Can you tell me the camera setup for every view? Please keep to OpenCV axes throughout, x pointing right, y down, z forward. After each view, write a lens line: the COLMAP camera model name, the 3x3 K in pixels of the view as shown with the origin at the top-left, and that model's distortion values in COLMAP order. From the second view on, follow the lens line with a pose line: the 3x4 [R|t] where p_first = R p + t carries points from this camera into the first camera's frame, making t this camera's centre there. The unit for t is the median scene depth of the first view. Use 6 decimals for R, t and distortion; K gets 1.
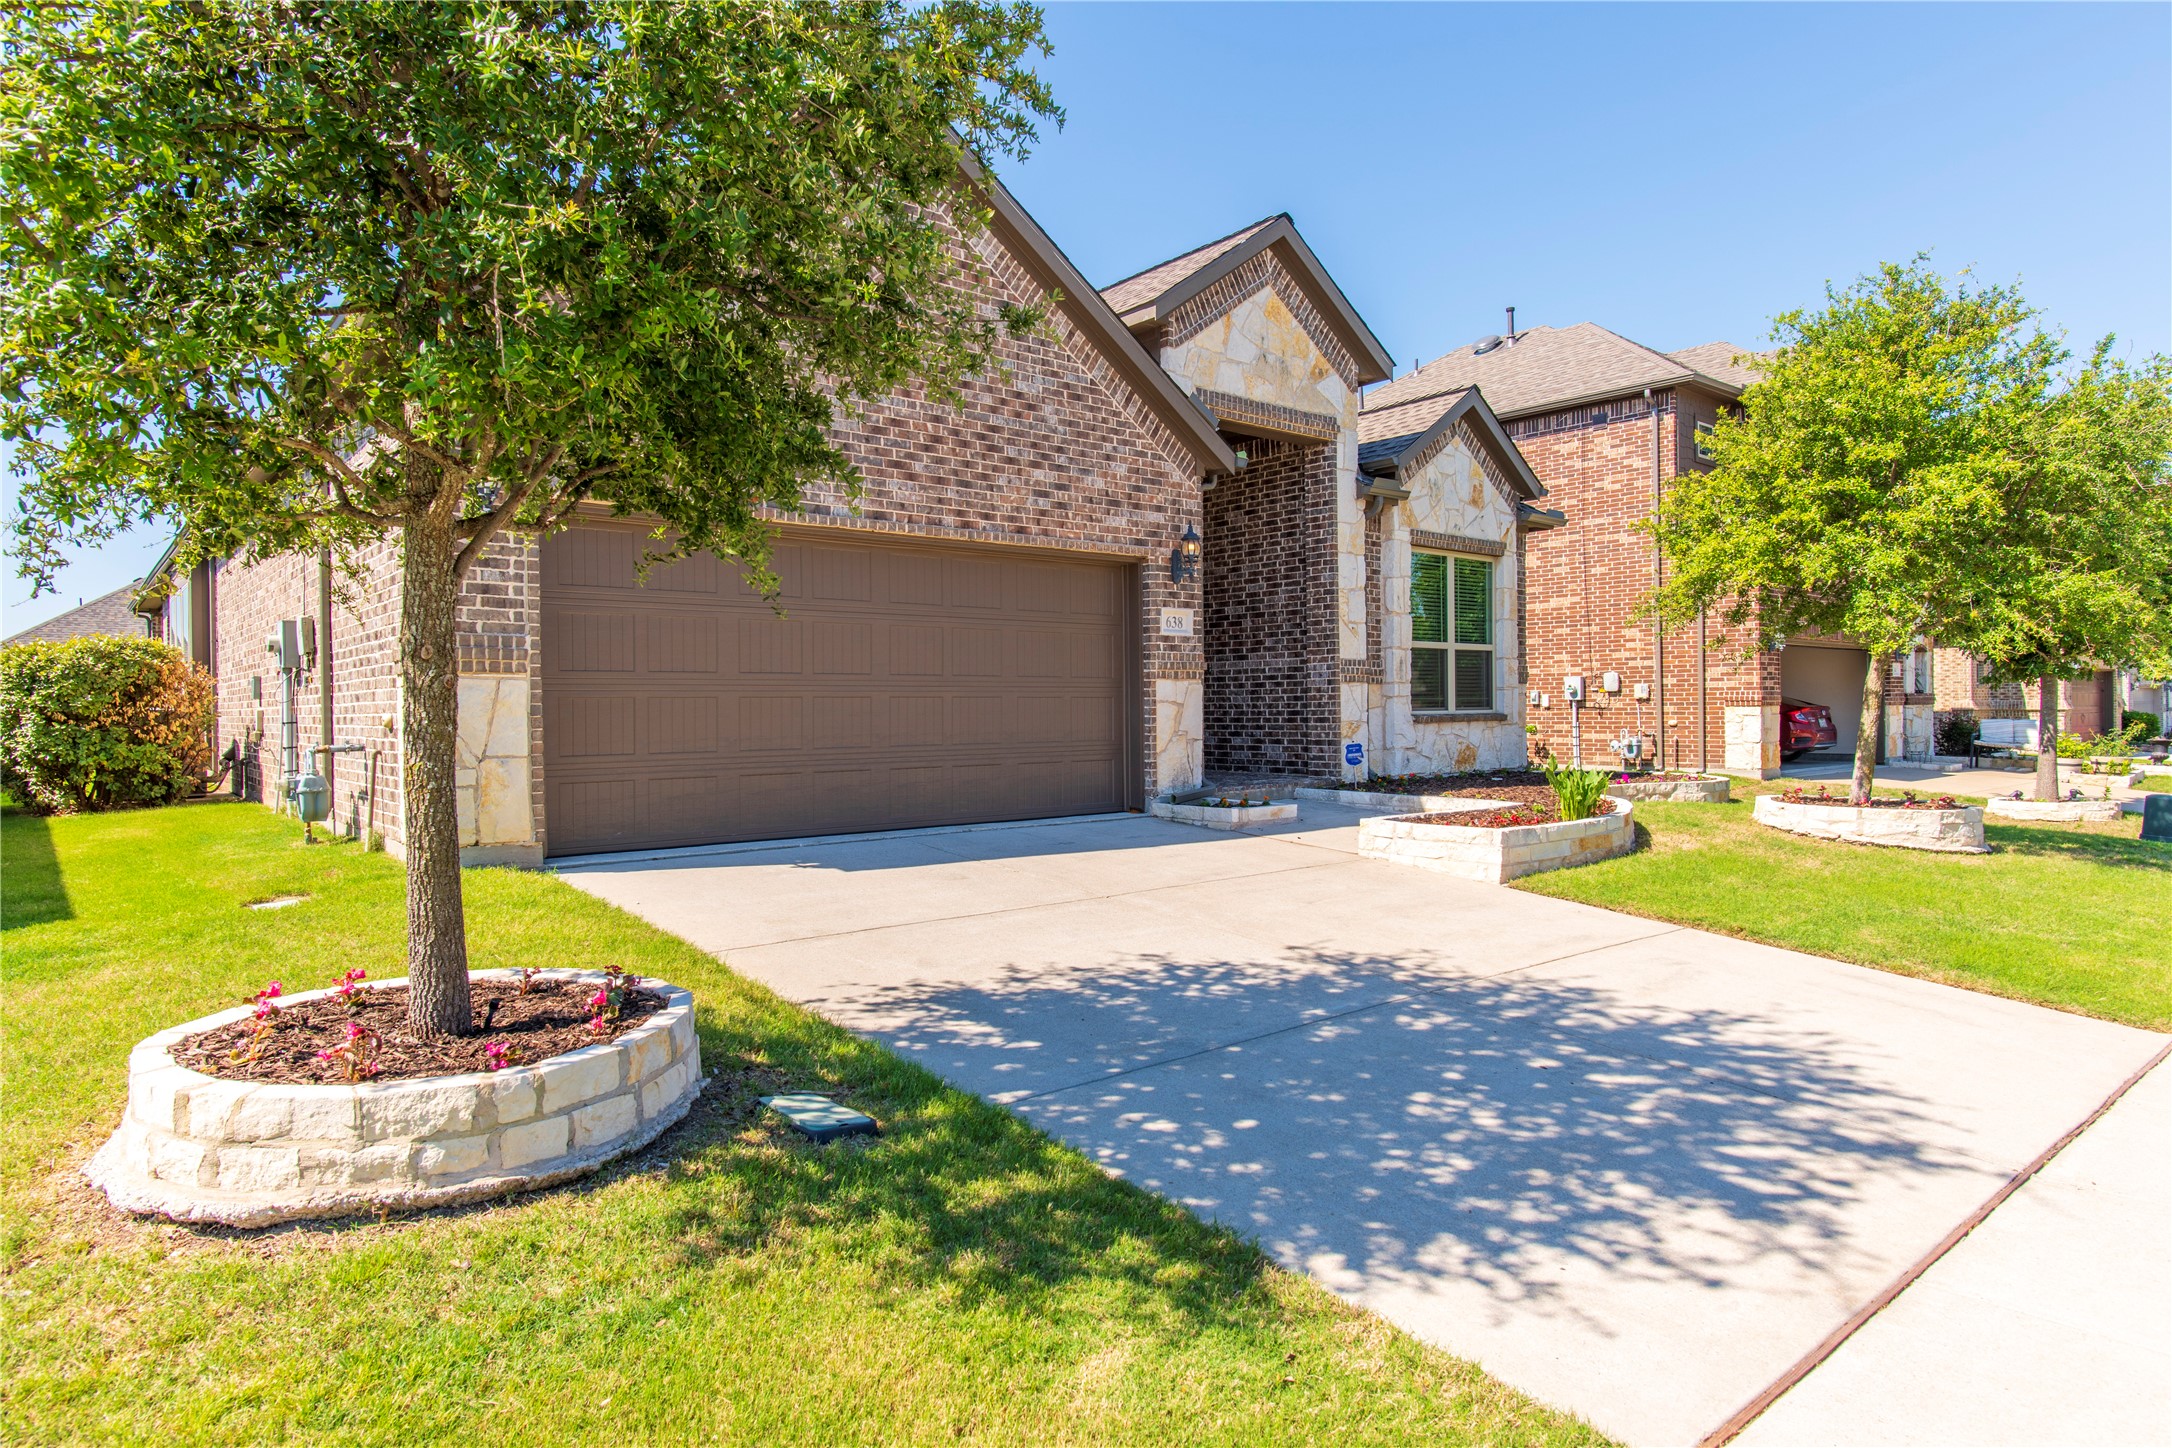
lens RADIAL K [[1265.2, 0, 1071.8], [0, 1265.2, 715.4], [0, 0, 1]] dist [-0.006134, 0.002072]
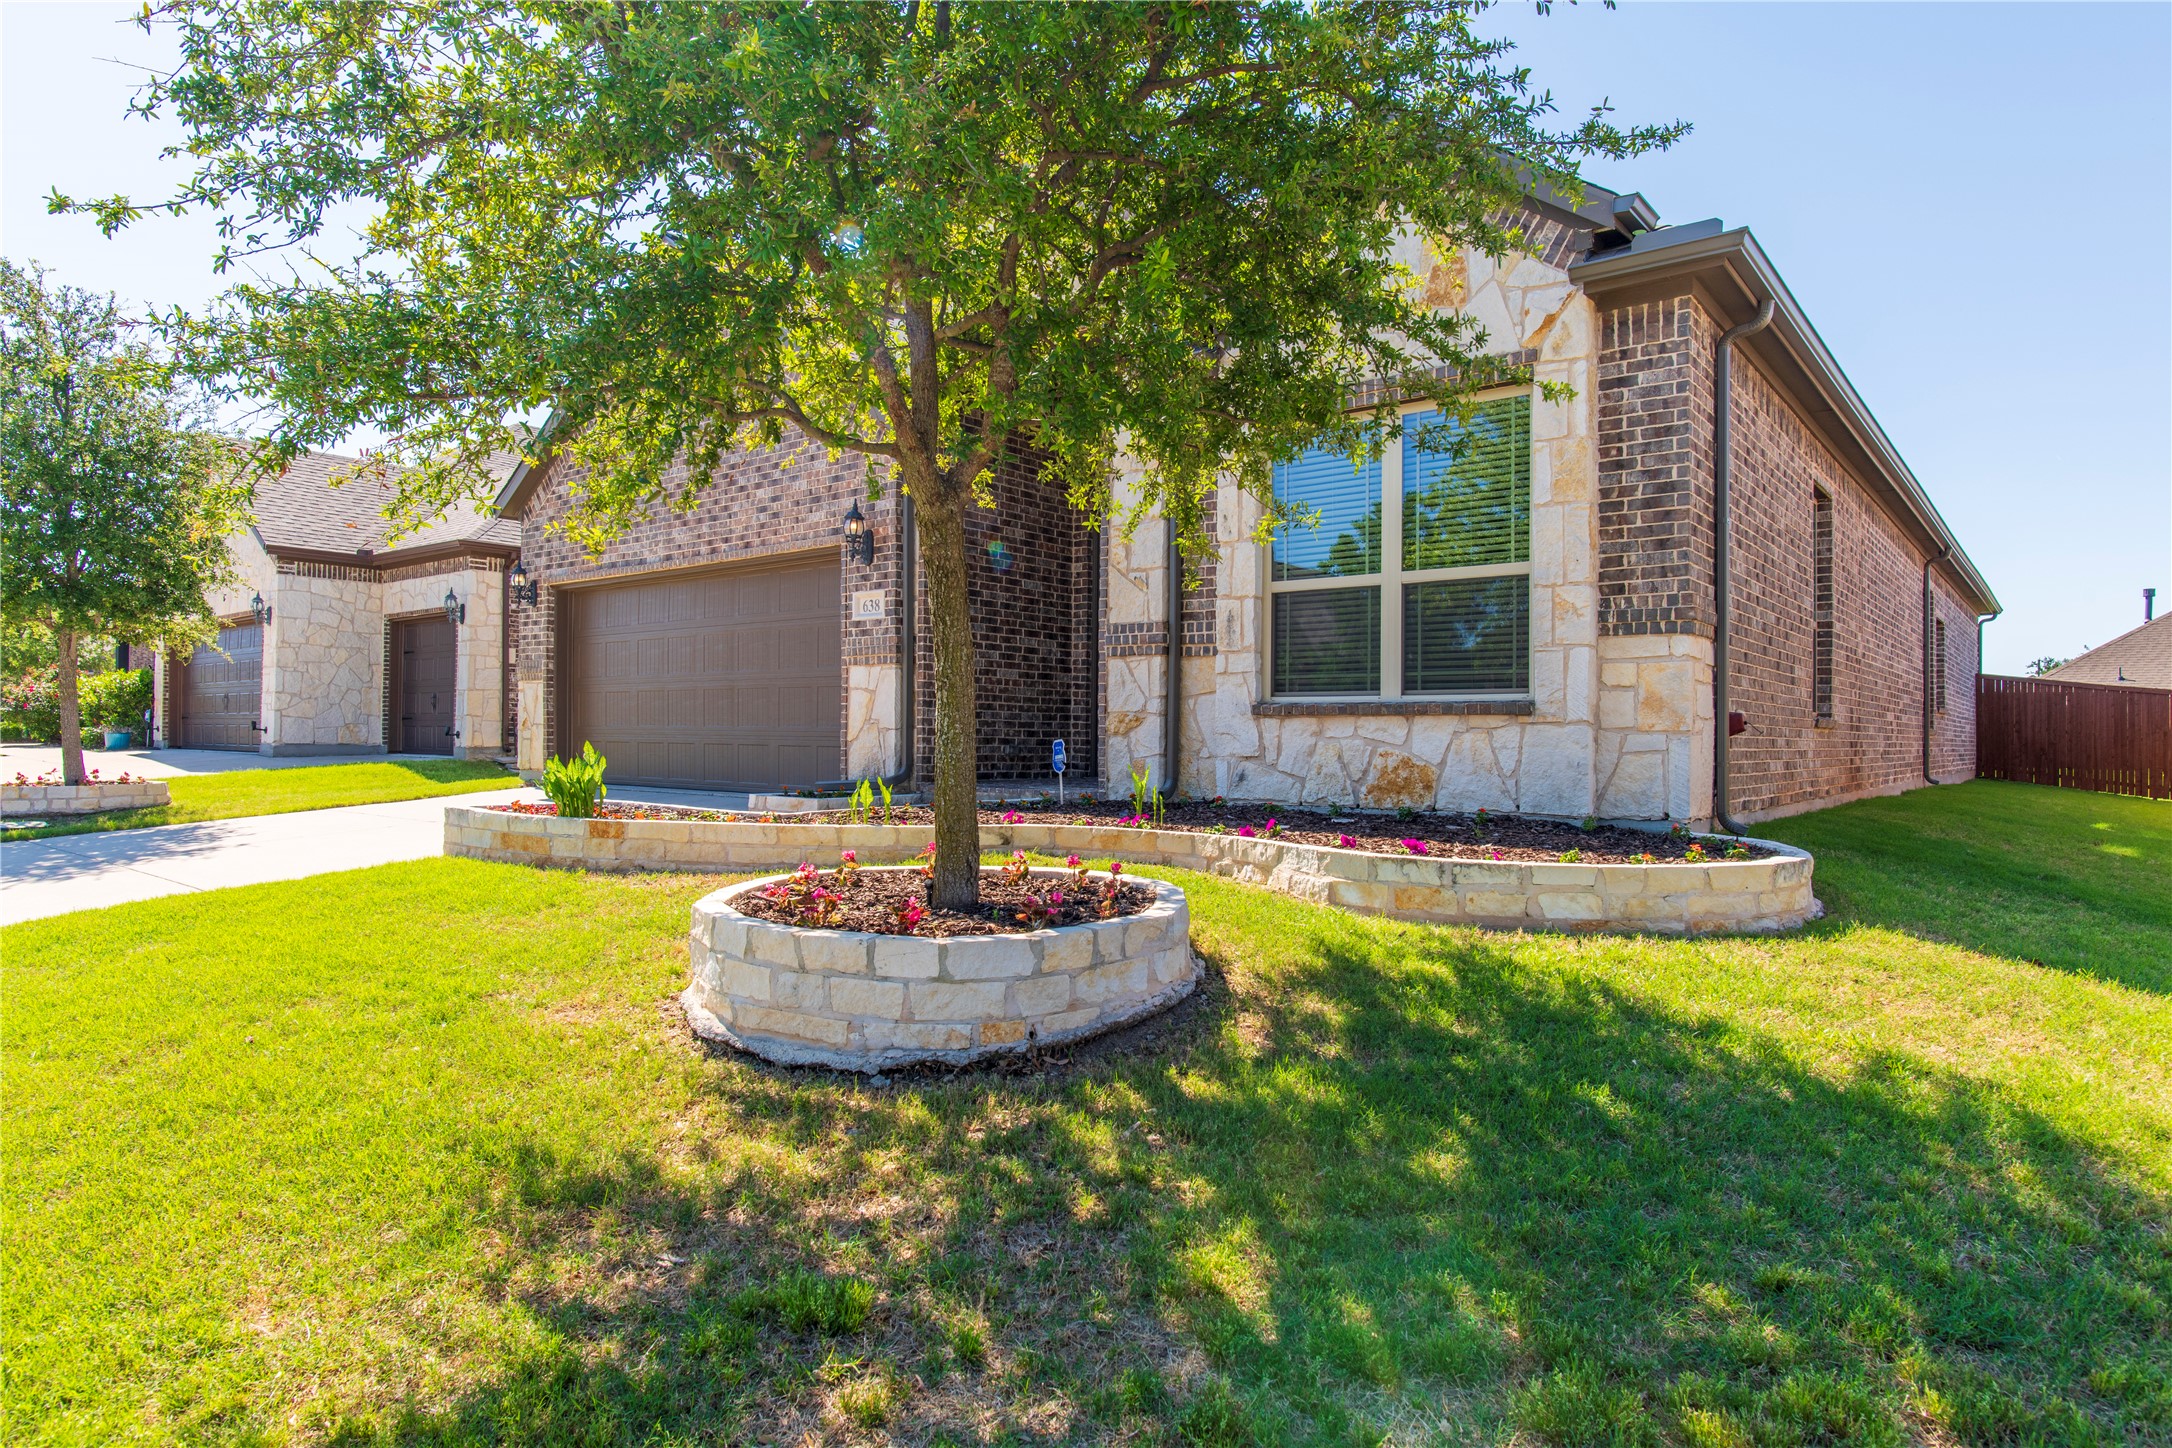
lens RADIAL K [[1265.2, 0, 1088.0], [0, 1265.2, 719.6], [0, 0, 1]] dist [-0.006134, 0.002072]
pose [[0.173977, 0.000596, -0.984750, 1.066975], [-0.013588, 0.999906, -0.001796, 0.012376], [0.984656, 0.013694, 0.173969, 1.009123]]
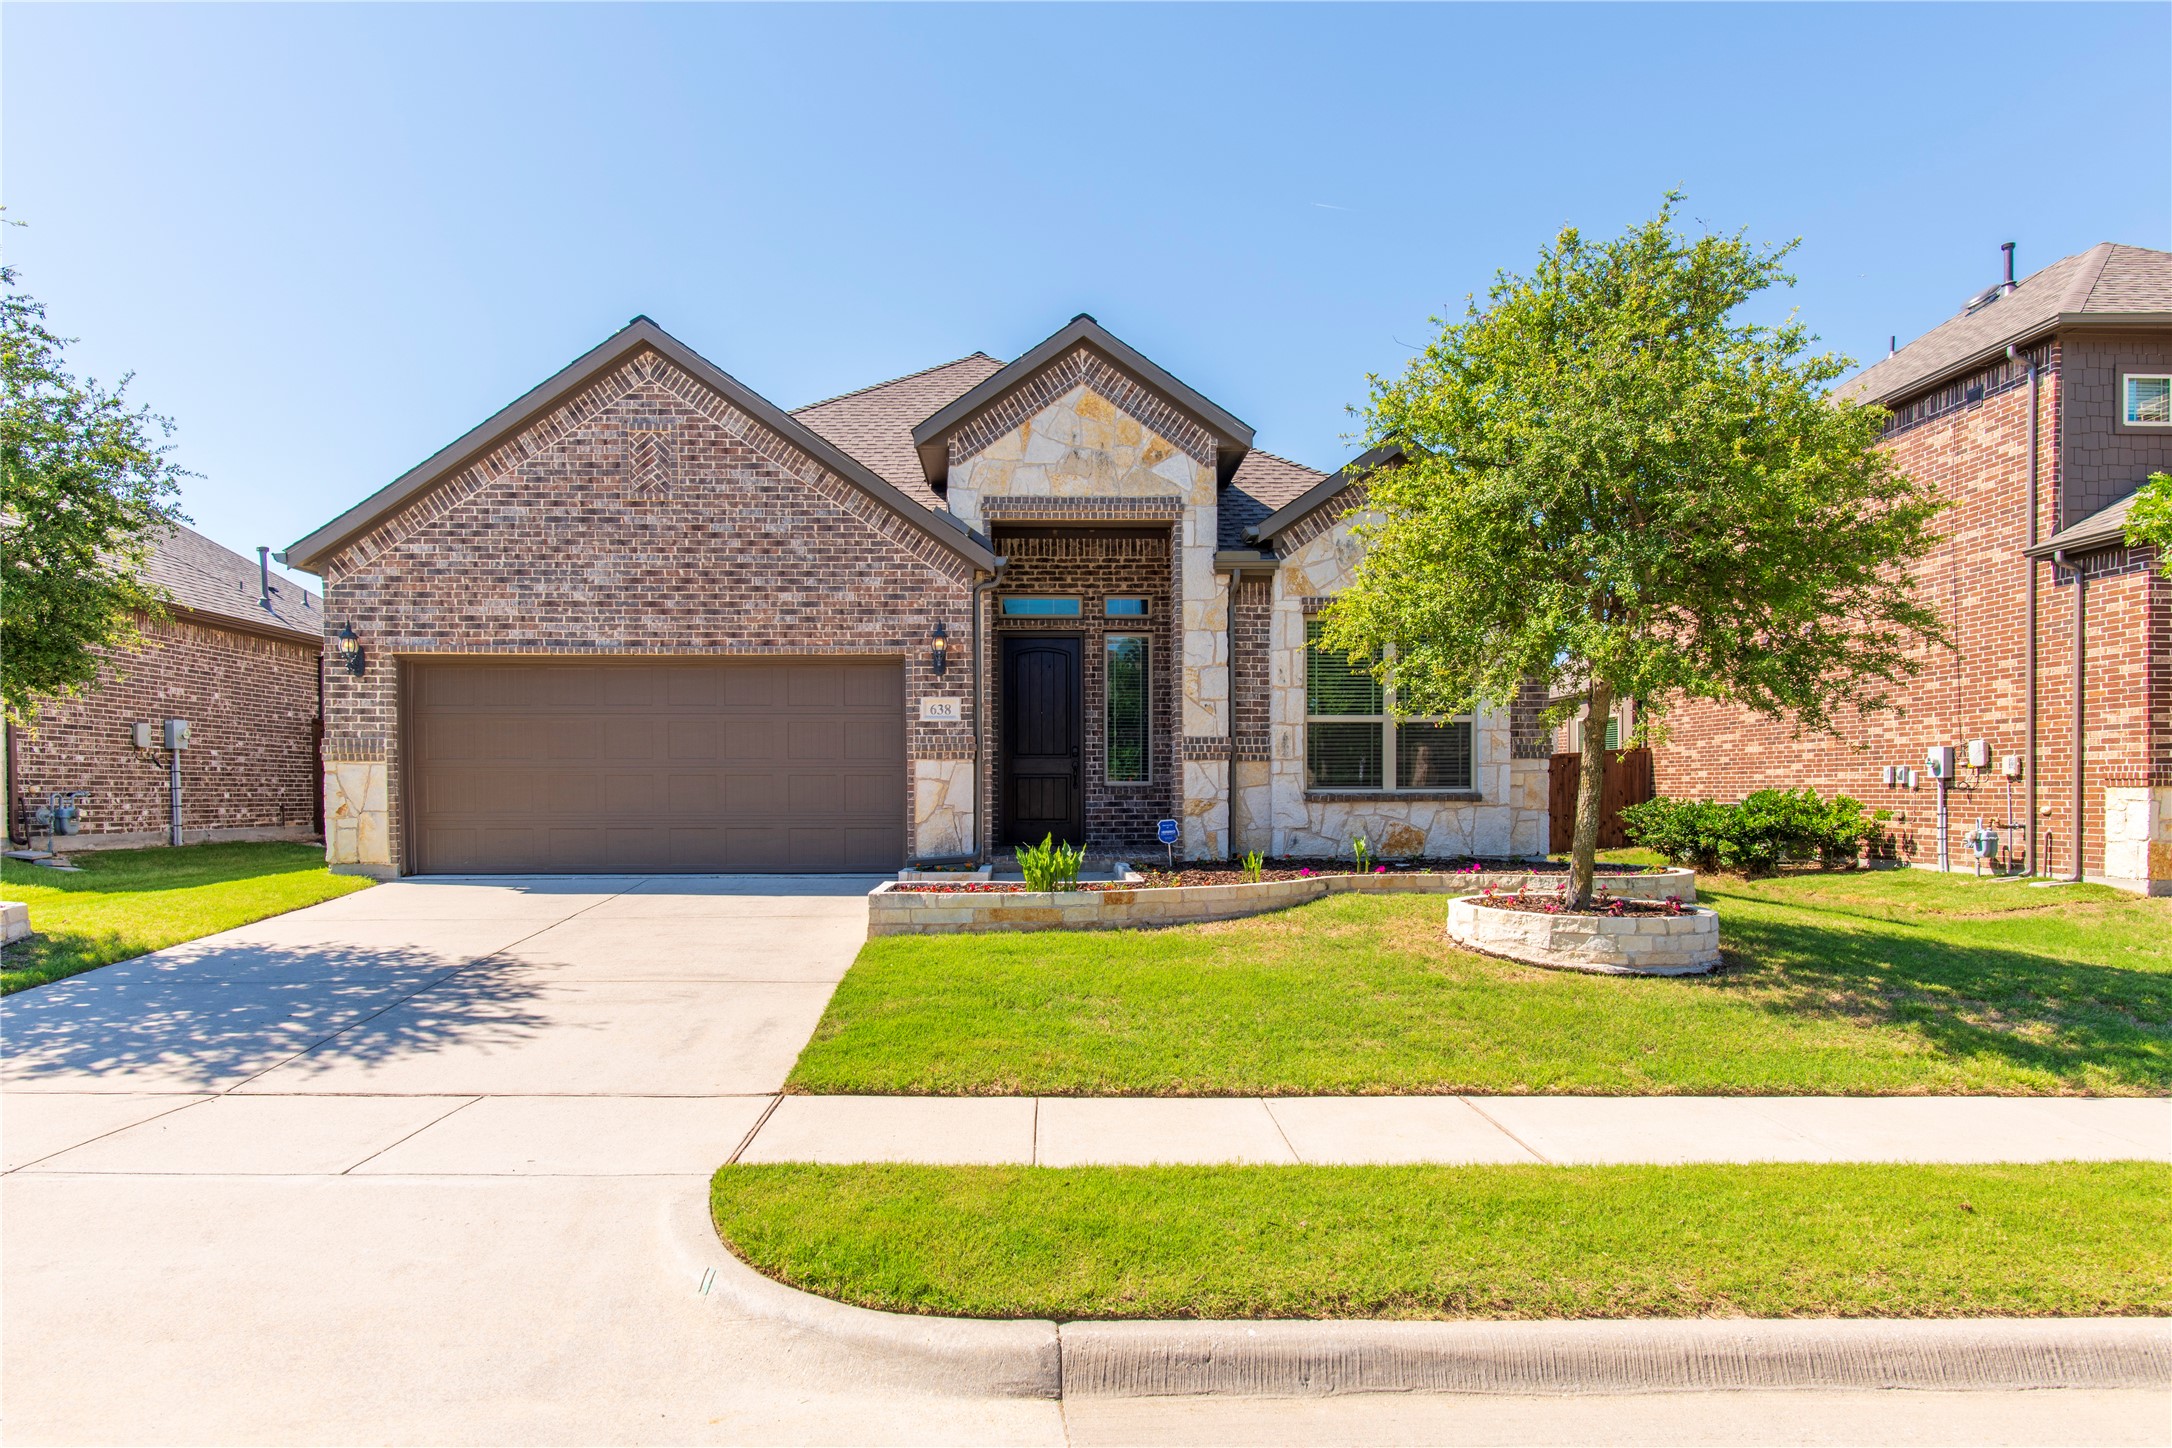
lens RADIAL K [[1265.2, 0, 1013.5], [0, 1265.2, 819.8], [0, 0, 1]] dist [-0.006134, 0.002072]
pose [[0.782645, 0.021513, -0.622097, 0.856486], [-0.008039, 0.999669, 0.024457, -0.002356], [0.622417, -0.014141, 0.782558, 0.147552]]
